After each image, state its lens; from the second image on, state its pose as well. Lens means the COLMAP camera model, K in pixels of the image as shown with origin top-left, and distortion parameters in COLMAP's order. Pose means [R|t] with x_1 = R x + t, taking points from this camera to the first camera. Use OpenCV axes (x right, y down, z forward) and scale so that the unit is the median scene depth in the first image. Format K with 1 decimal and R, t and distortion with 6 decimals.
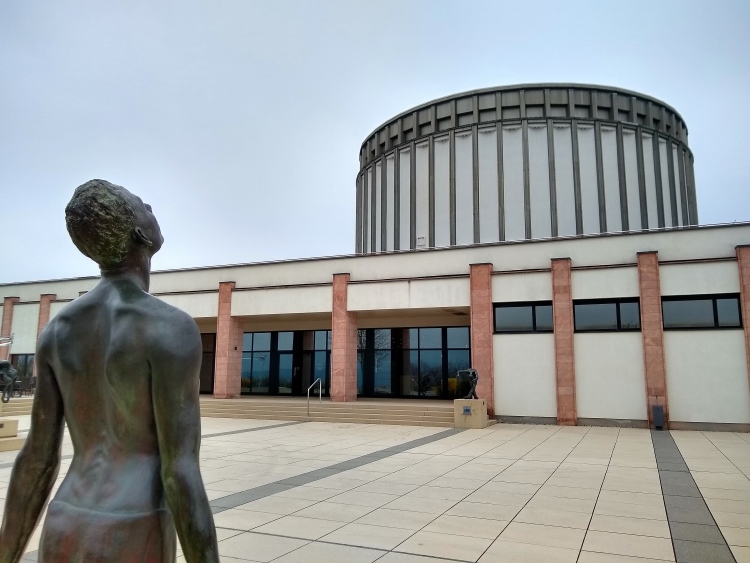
lens RADIAL K [[587.5, 0, 375.0], [0, 587.5, 281.5], [0, 0, 1]] dist [-0.002209, -0.002826]
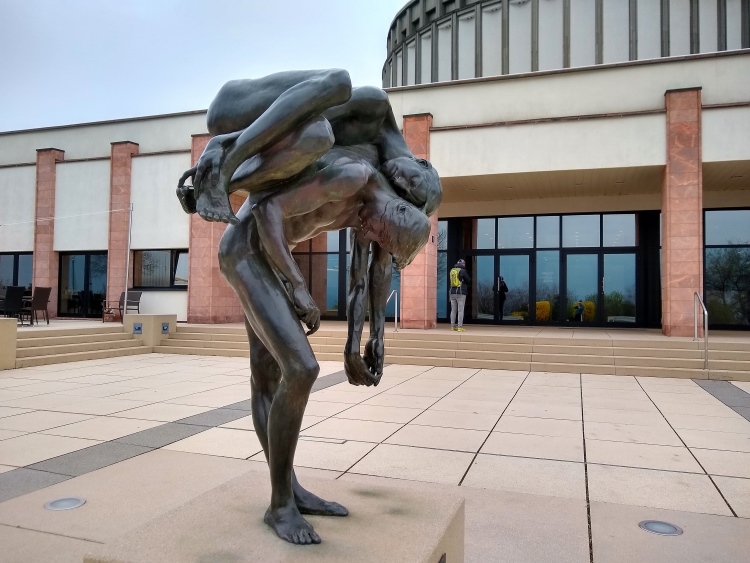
lens RADIAL K [[600.2, 0, 375.0], [0, 600.2, 281.5], [0, 0, 1]] dist [-0.001767, -0.004065]
pose [[0.997353, 0.016589, 0.070791, -0.336401], [-0.025372, 0.991827, 0.125043, 0.086895], [-0.068138, -0.126509, 0.989623, 0.449213]]
